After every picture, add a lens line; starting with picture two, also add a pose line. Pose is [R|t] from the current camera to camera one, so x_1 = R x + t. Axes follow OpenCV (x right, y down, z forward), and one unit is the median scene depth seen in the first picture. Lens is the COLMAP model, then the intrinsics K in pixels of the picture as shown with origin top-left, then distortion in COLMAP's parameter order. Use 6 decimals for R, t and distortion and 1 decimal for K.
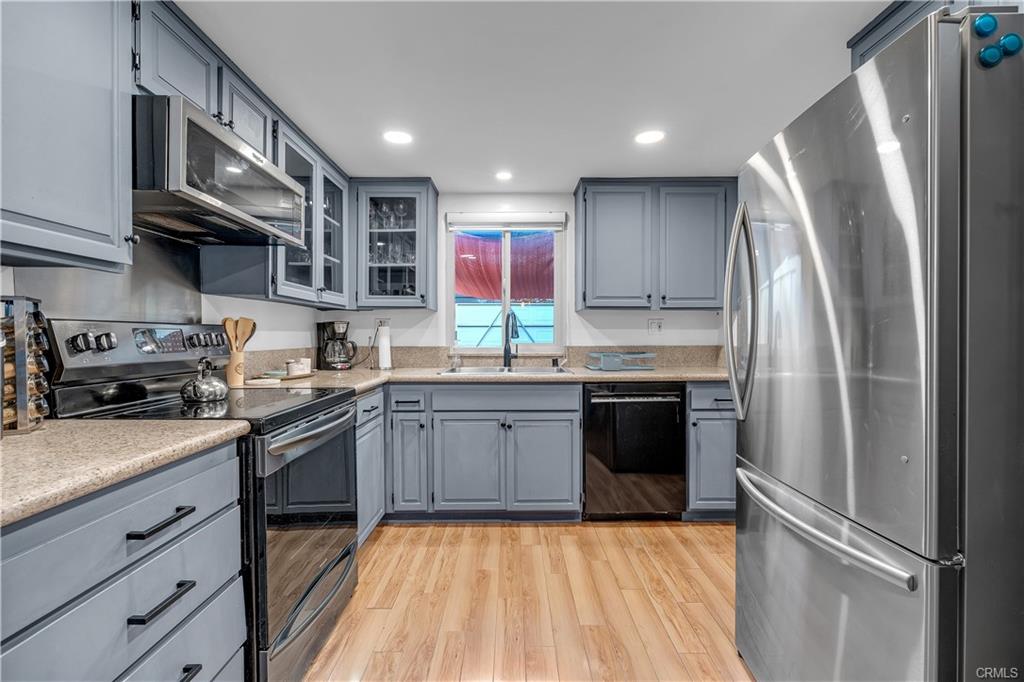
lens RADIAL K [[452.8, 0, 513.0], [0, 452.8, 338.8], [0, 0, 1]] dist [-0.004708, 0.001064]
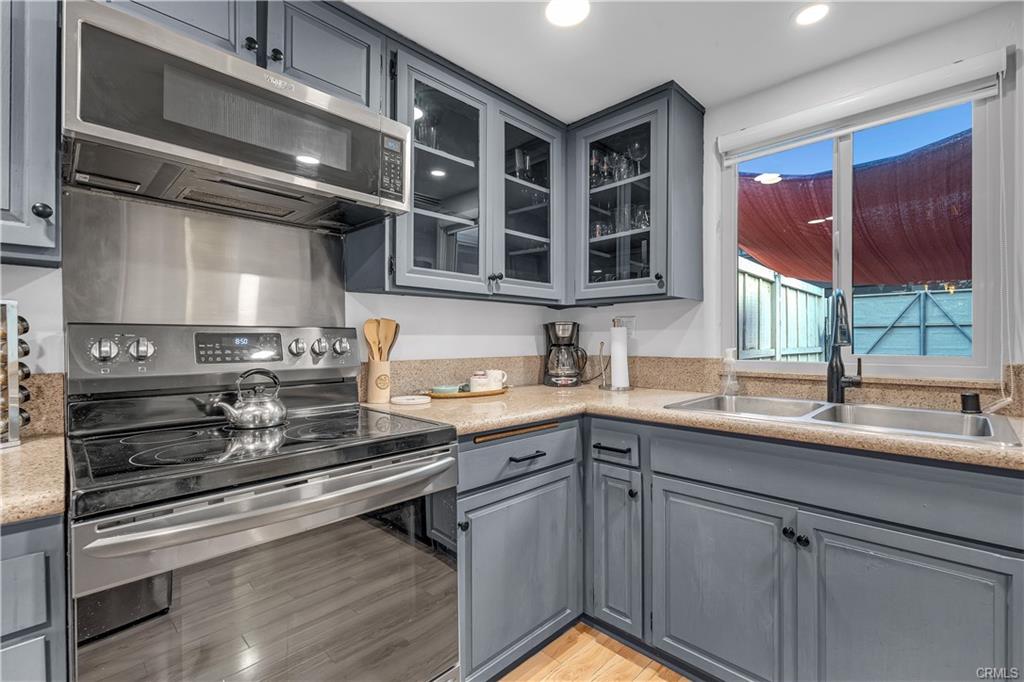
lens RADIAL K [[452.8, 0, 511.6], [0, 452.8, 341.0], [0, 0, 1]] dist [-0.004708, 0.001064]
pose [[0.709669, 0.000008, -0.704535, 0.090825], [-0.003643, 0.999987, -0.003659, -0.003494], [0.704526, 0.005163, 0.709660, 0.414686]]
